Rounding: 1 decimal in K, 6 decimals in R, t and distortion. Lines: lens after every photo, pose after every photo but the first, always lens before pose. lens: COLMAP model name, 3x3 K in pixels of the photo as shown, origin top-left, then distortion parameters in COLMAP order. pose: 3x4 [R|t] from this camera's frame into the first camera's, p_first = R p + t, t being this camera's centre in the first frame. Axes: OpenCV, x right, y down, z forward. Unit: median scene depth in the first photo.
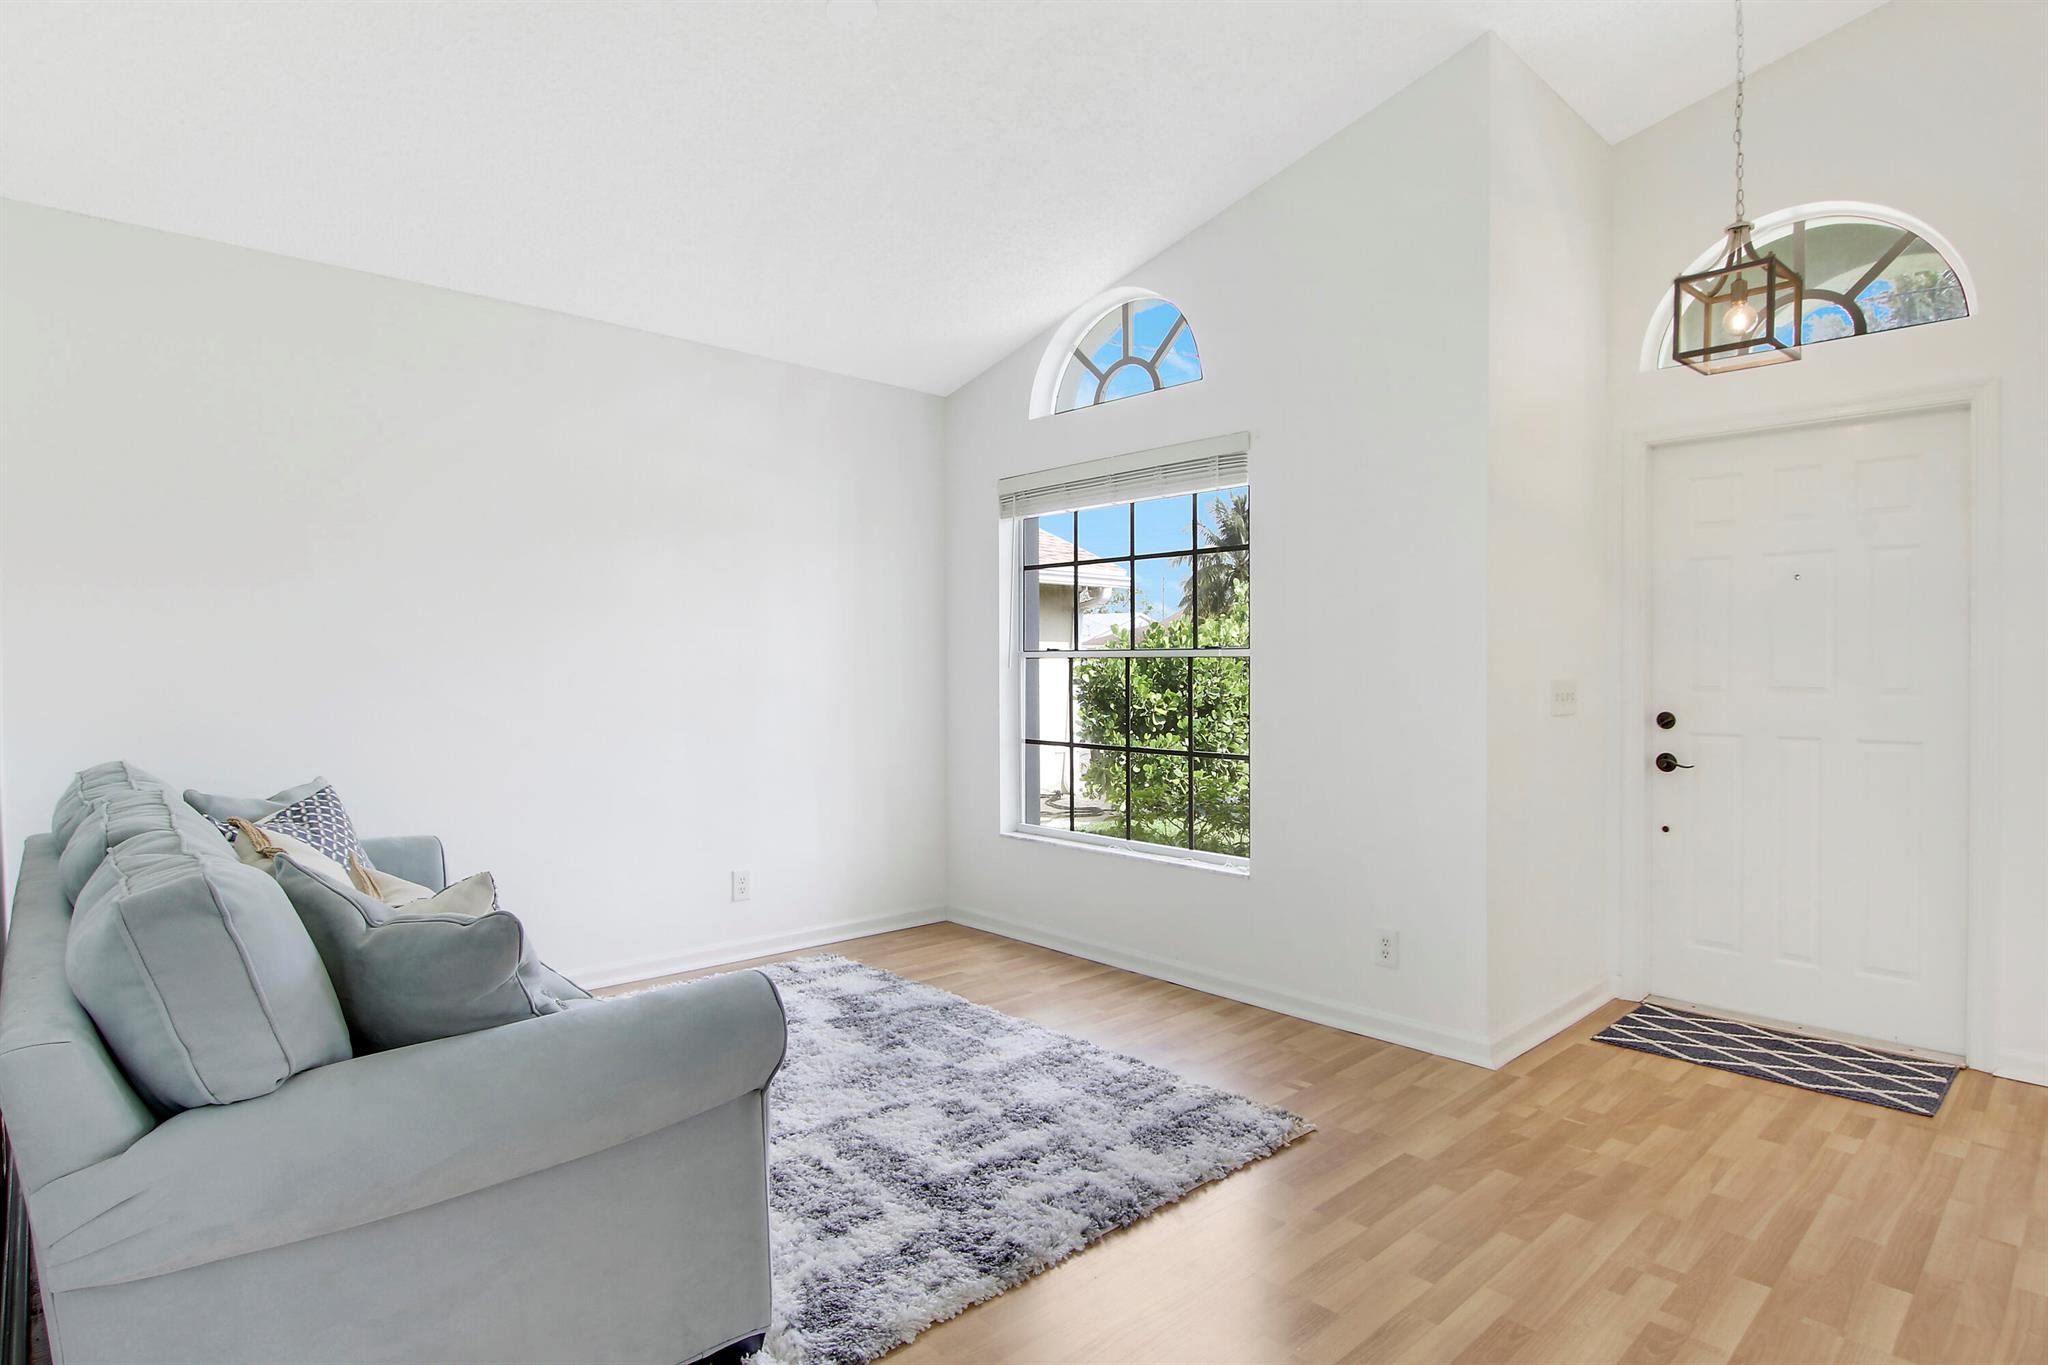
lens RADIAL K [[1105.9, 0, 1202.8], [0, 1105.9, 680.6], [0, 0, 1]] dist [0.010337, -0.001222]
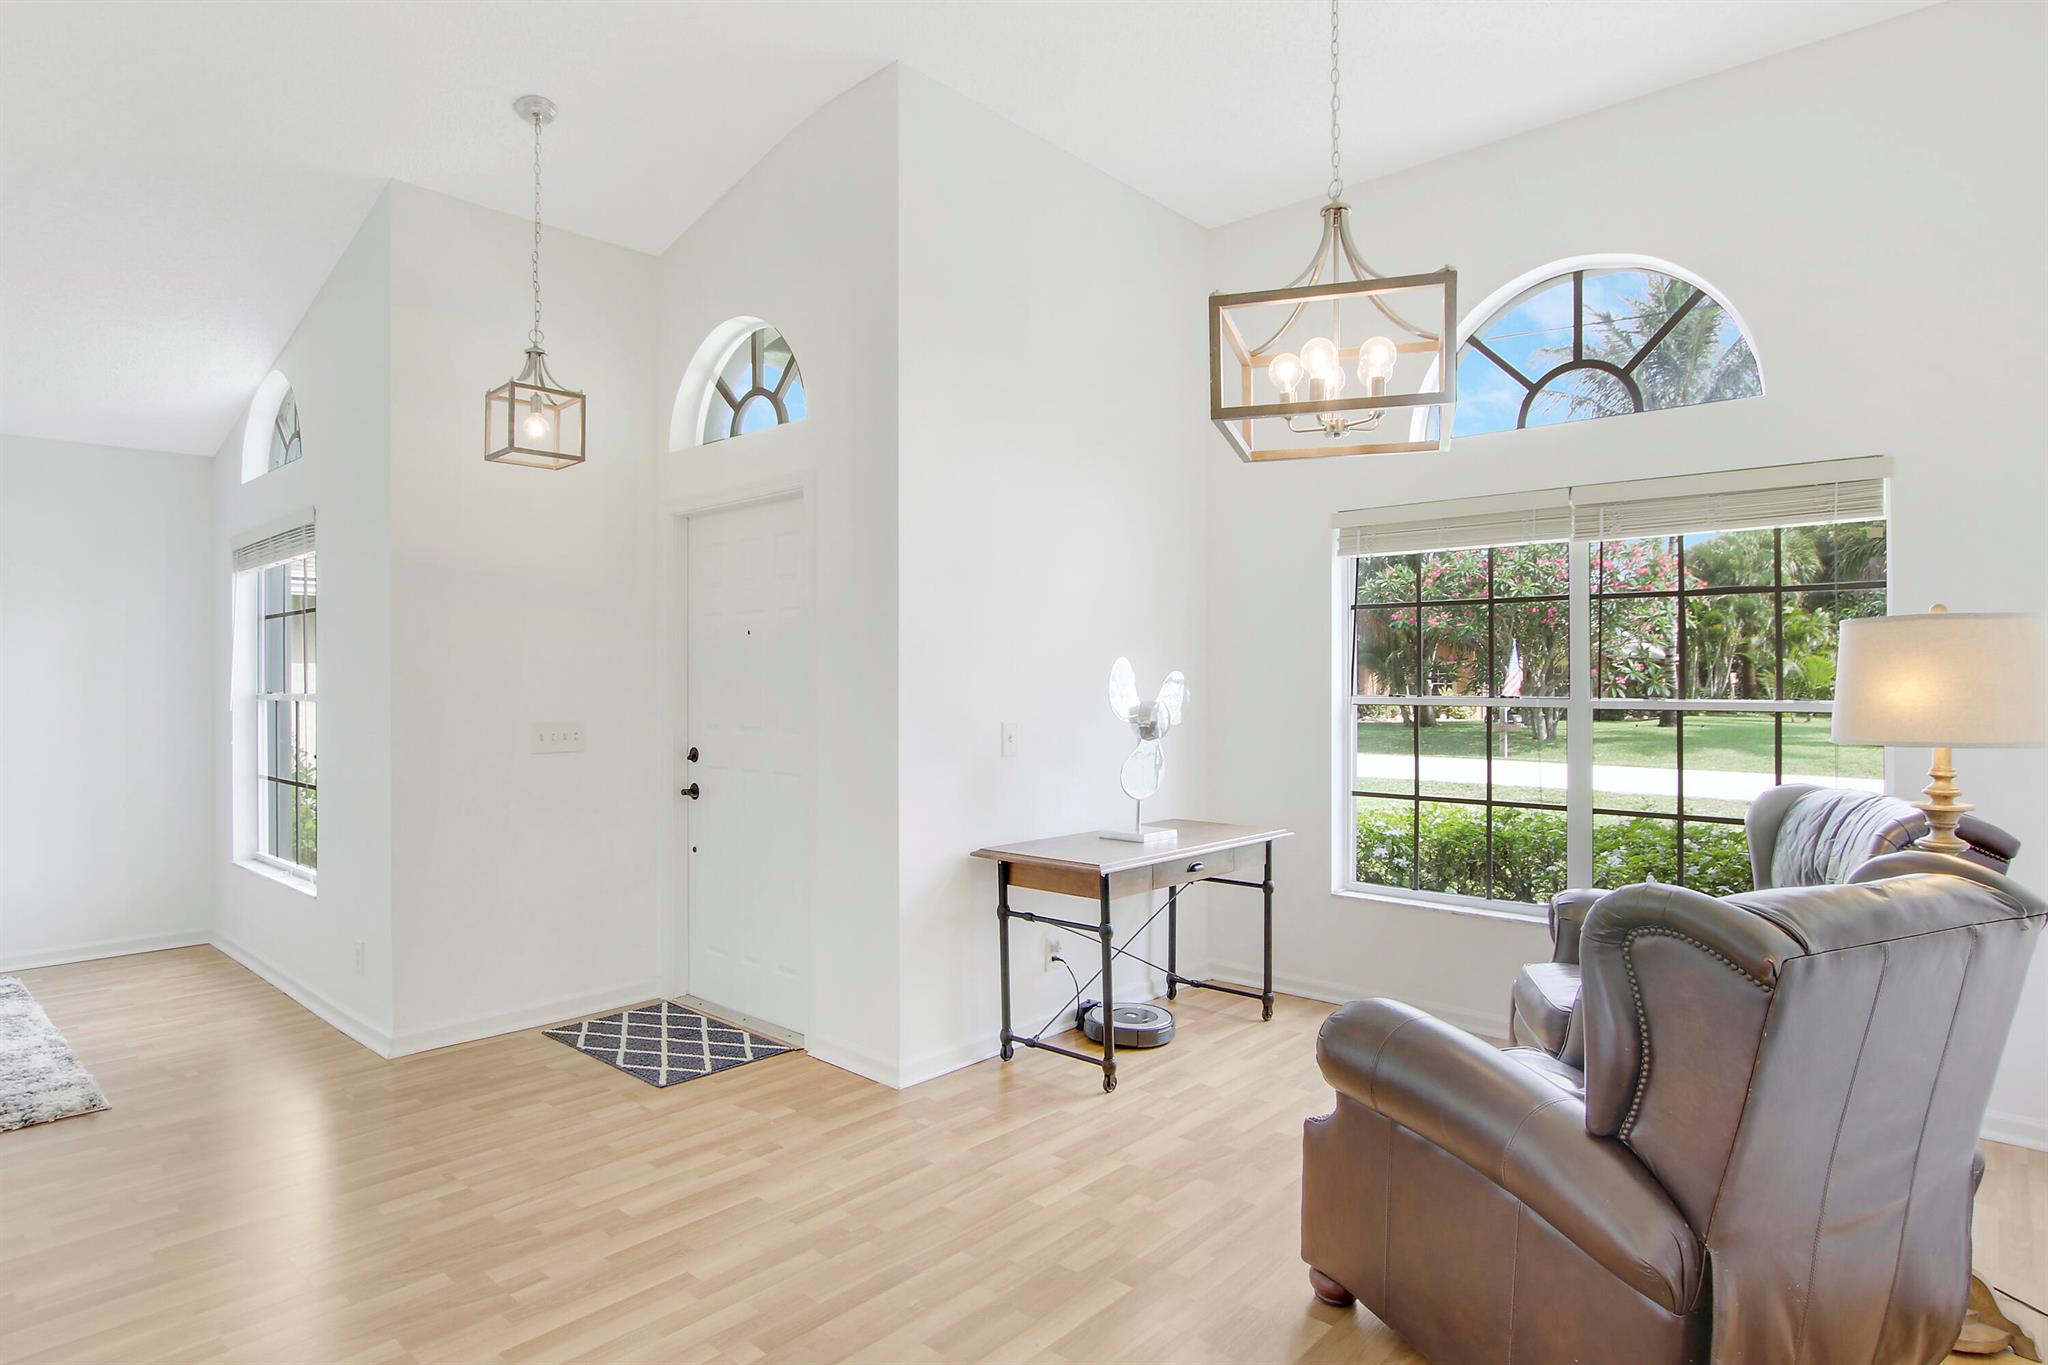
lens RADIAL K [[1105.9, 0, 1024.7], [0, 1105.9, 687.0], [0, 0, 1]] dist [0.010337, -0.001222]
pose [[0.999739, -0.006895, 0.021787, 0.853064], [0.007055, 0.999949, -0.007278, -0.027806], [-0.021736, 0.007430, 0.999736, -0.183755]]
